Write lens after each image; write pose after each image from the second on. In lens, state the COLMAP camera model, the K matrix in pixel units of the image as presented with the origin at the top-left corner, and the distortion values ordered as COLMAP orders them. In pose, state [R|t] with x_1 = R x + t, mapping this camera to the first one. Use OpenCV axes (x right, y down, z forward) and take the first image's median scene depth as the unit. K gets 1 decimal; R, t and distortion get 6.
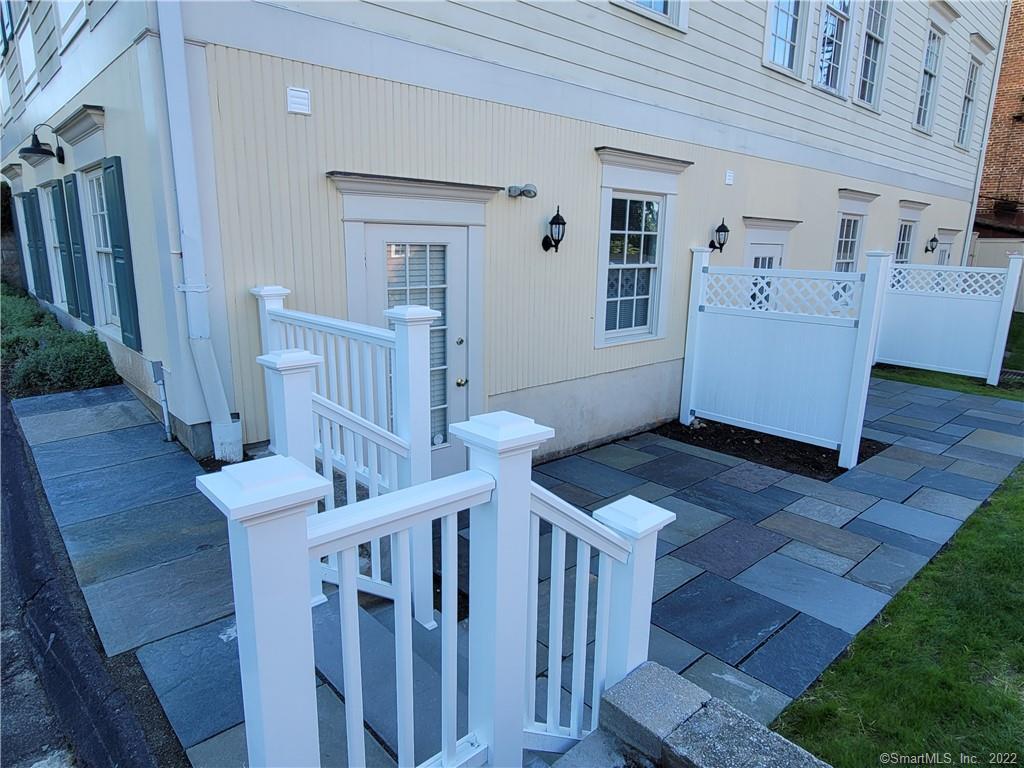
lens RADIAL K [[628.8, 0, 512.0], [0, 628.8, 384.0], [0, 0, 1]] dist [-0.003217, -0.002943]
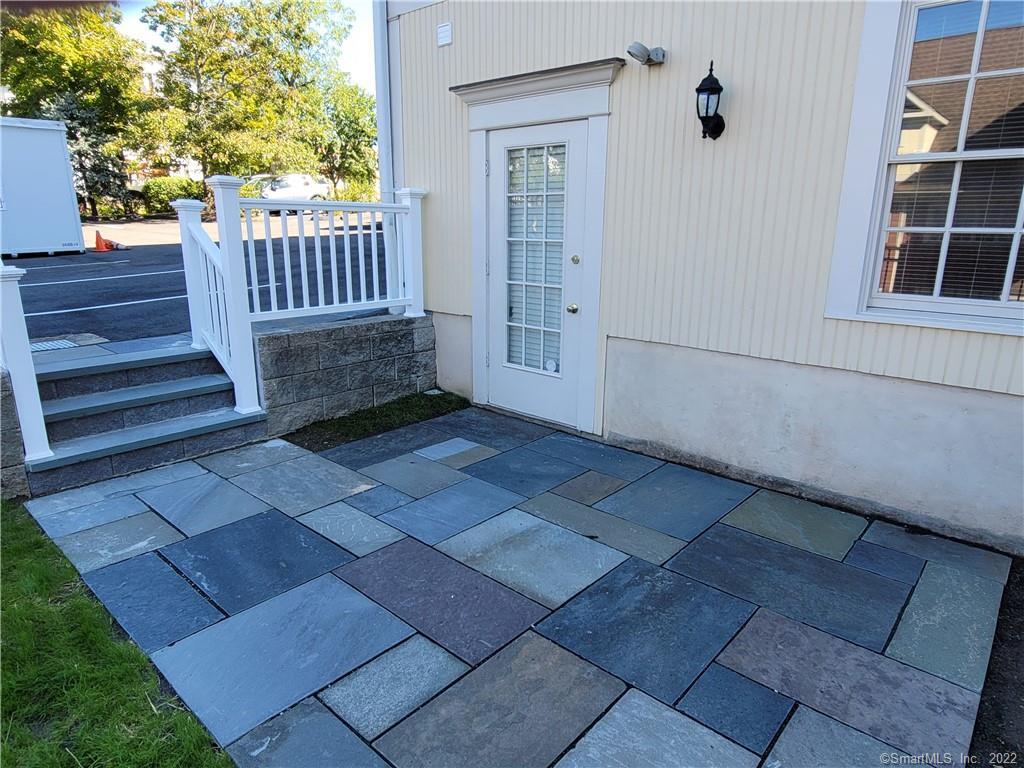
lens RADIAL K [[628.8, 0, 512.0], [0, 628.8, 384.0], [0, 0, 1]] dist [-0.003217, -0.002943]
pose [[0.112493, 0.232320, -0.966112, 0.713558], [-0.229773, 0.952014, 0.202175, -0.054692], [0.966721, 0.199243, 0.160476, 0.744819]]
